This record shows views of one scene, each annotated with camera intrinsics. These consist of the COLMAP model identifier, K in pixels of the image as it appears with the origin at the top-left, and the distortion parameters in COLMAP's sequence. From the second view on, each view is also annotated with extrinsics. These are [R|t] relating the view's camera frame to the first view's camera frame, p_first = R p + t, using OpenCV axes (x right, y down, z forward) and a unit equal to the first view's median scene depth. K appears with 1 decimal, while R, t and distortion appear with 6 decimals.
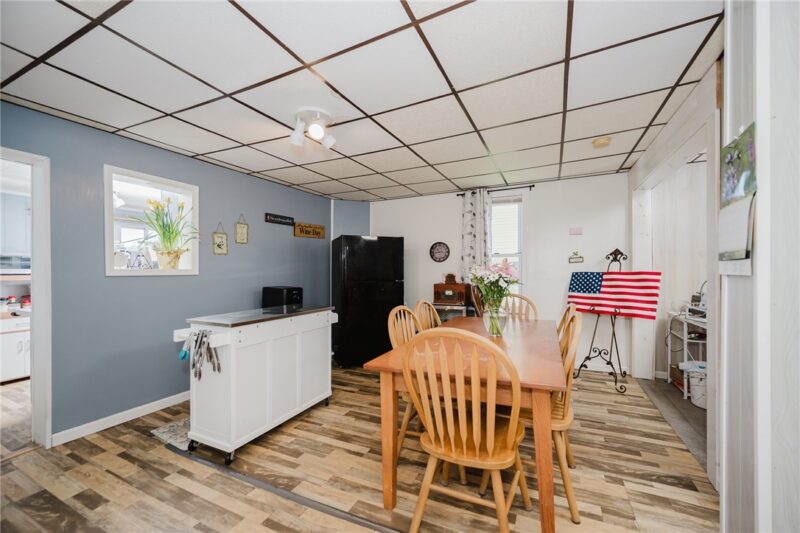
lens RADIAL K [[318.6, 0, 403.3], [0, 318.6, 270.6], [0, 0, 1]] dist [0.001045, -0.000016]
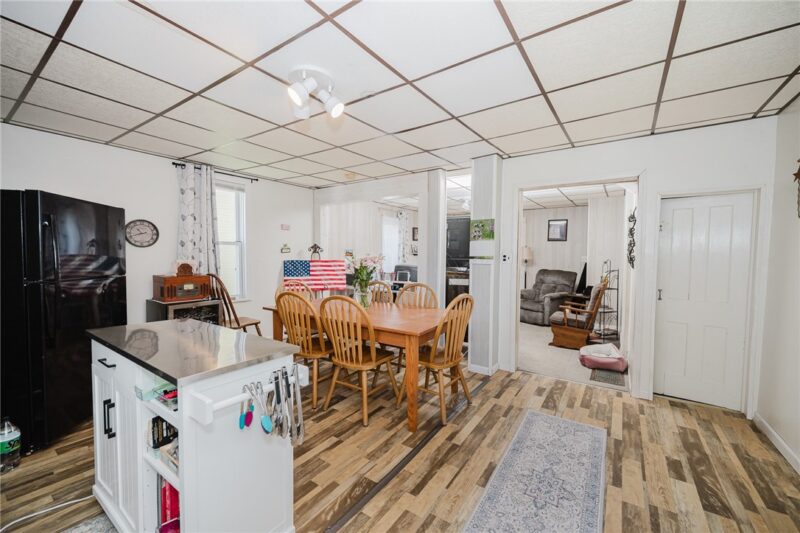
lens RADIAL K [[318.6, 0, 403.3], [0, 318.6, 270.6], [0, 0, 1]] dist [0.001045, -0.000016]
pose [[0.161819, -0.040144, 0.986004, -0.661208], [-0.010250, 0.999050, 0.042357, -0.014001], [-0.986767, -0.016961, 0.161254, 0.384693]]
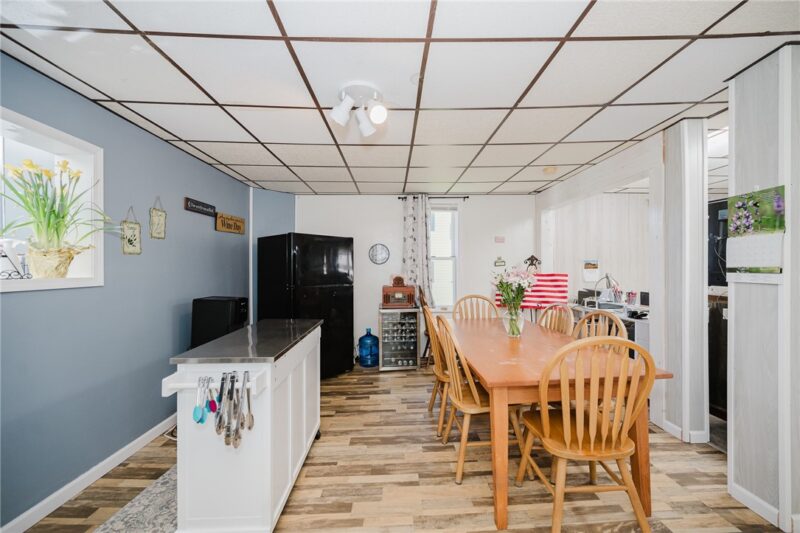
lens RADIAL K [[314.3, 0, 404.2], [0, 314.3, 269.3], [0, 0, 1]] dist [-0.003888, -0.000378]
pose [[0.888073, -0.003244, 0.459691, -0.342228], [0.002113, 0.999993, 0.002975, -0.018139], [-0.459698, -0.001671, 0.888074, 0.137453]]
